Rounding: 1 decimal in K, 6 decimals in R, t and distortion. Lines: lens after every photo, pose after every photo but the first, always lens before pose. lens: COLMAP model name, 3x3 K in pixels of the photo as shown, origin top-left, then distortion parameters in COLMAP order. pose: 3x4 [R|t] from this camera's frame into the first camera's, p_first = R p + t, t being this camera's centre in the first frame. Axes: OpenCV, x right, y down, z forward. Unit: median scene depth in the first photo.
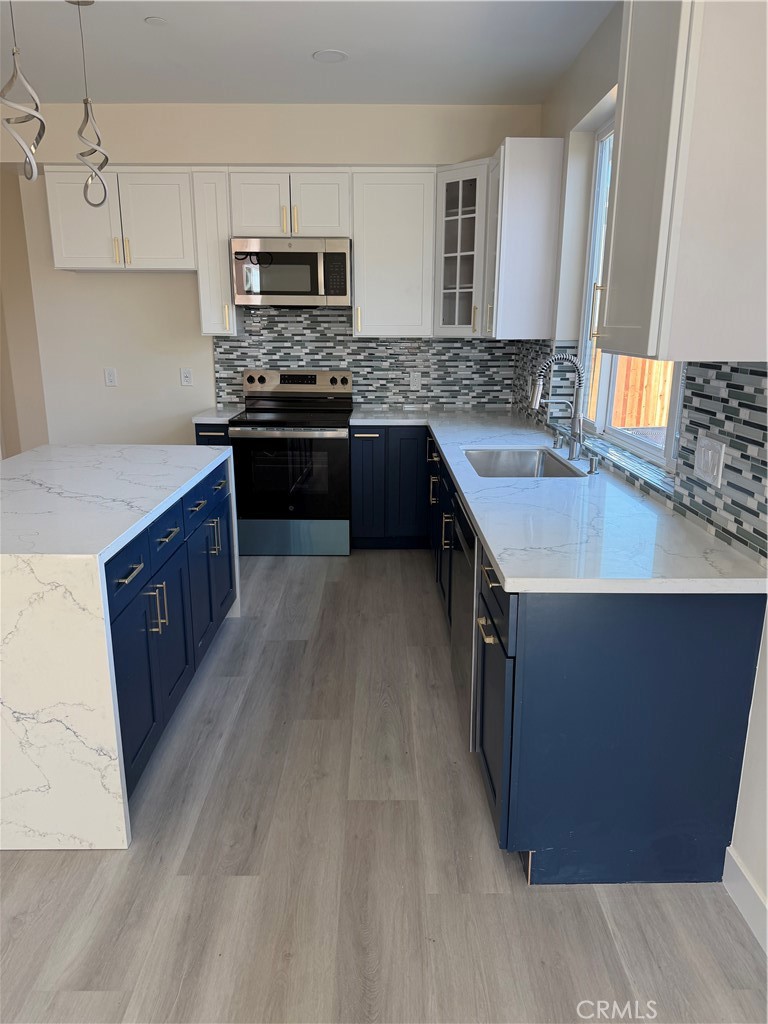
lens RADIAL K [[716.9, 0, 384.0], [0, 716.9, 512.0], [0, 0, 1]] dist [0.206170, -0.399901]
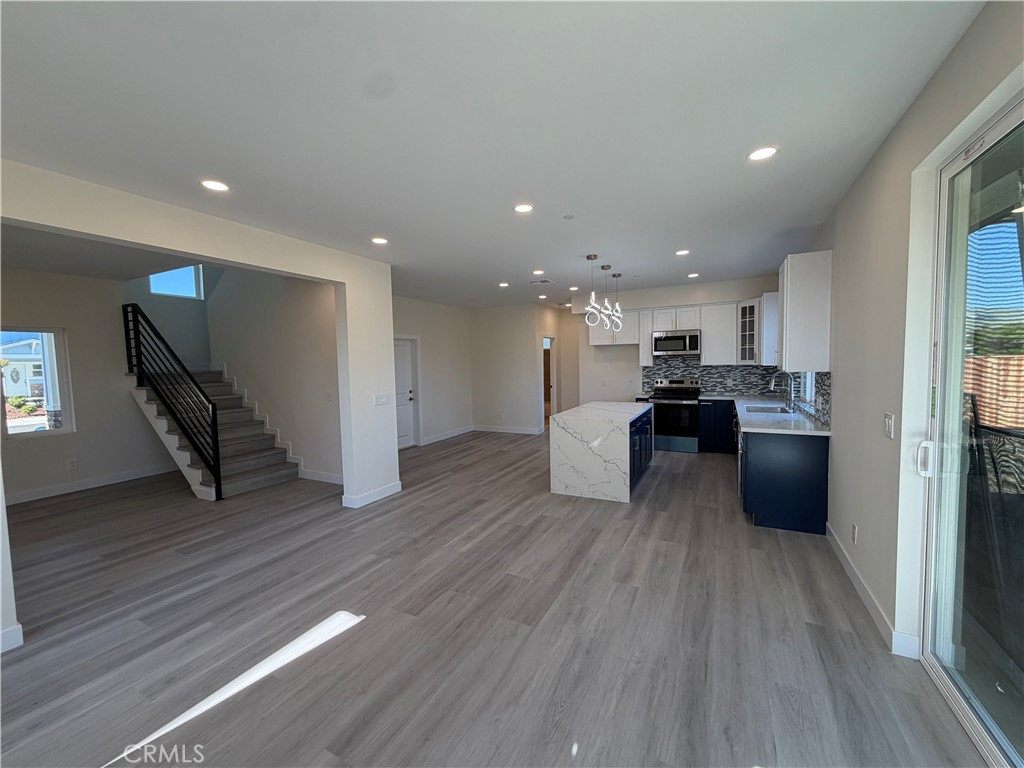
lens RADIAL K [[409.0, 0, 512.0], [0, 409.0, 384.0], [0, 0, 1]] dist [0.001025, -0.000303]
pose [[0.886041, 0.002018, -0.463602, 0.035633], [-0.090437, 0.981532, -0.168571, 0.121460], [0.454700, 0.191288, 0.869860, -0.525106]]
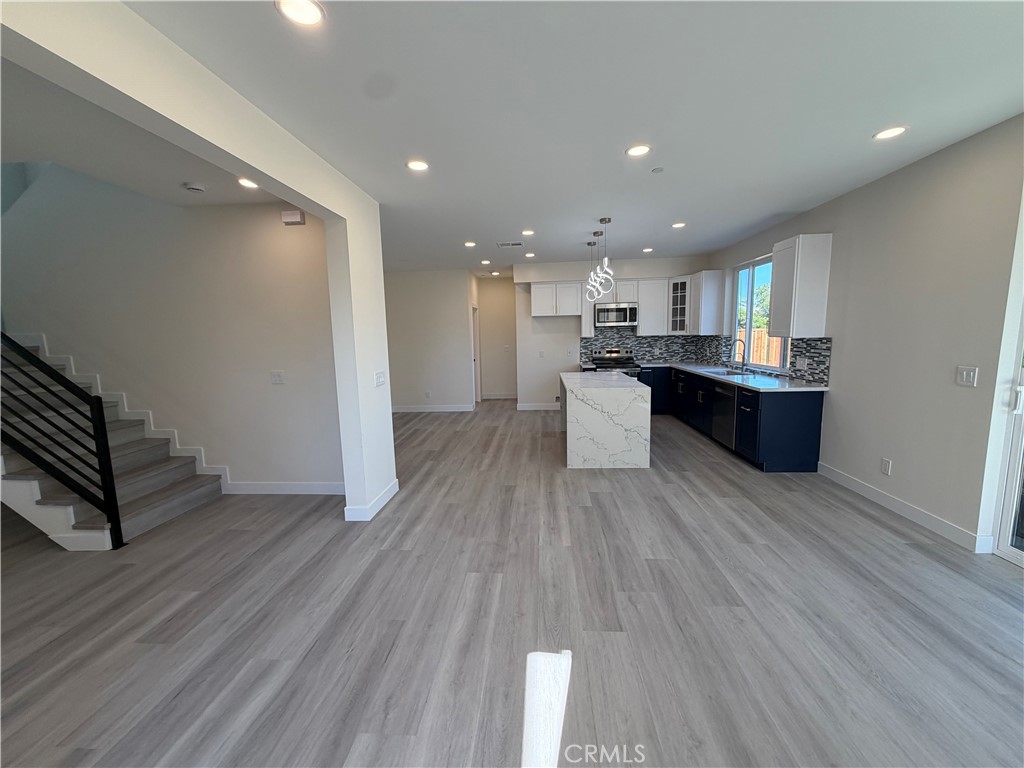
lens RADIAL K [[409.0, 0, 512.0], [0, 409.0, 384.0], [0, 0, 1]] dist [0.001025, -0.000303]
pose [[0.996654, -0.018610, -0.079584, -0.396532], [0.008471, 0.992008, -0.125888, 0.128769], [0.081291, 0.124793, 0.988847, -0.541736]]
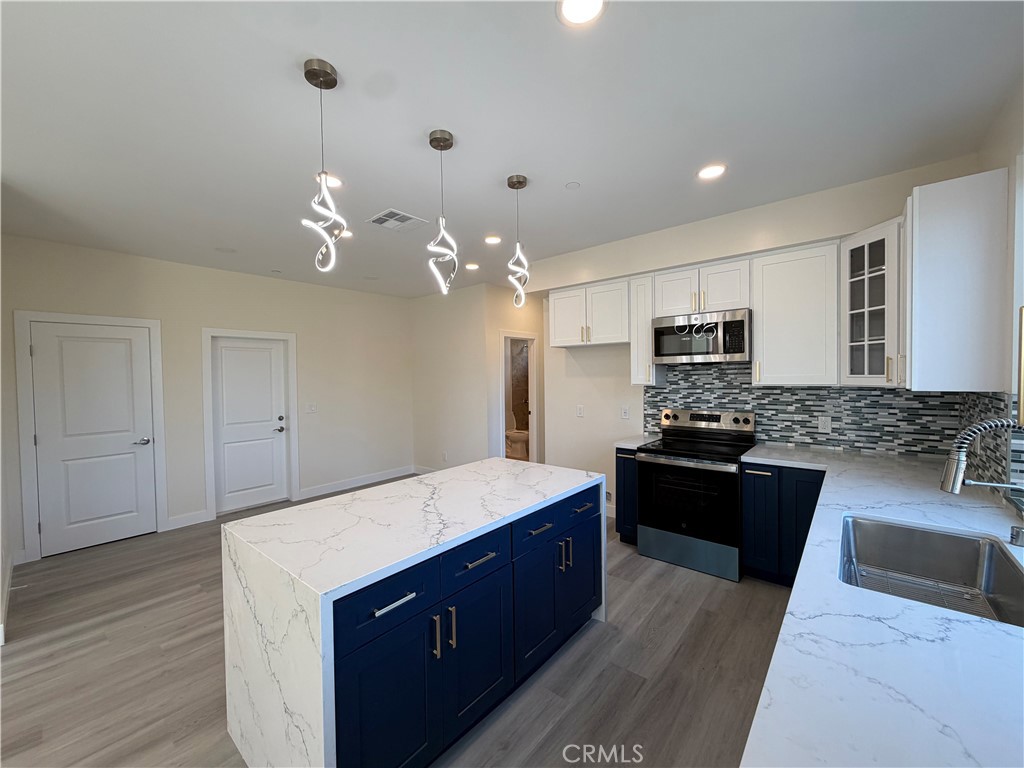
lens RADIAL K [[409.0, 0, 512.0], [0, 409.0, 384.0], [0, 0, 1]] dist [0.001025, -0.000303]
pose [[0.760656, -0.001305, -0.649154, 0.092102], [-0.144529, 0.974558, -0.171313, -0.075252], [0.632862, 0.224132, 0.741115, 0.265956]]
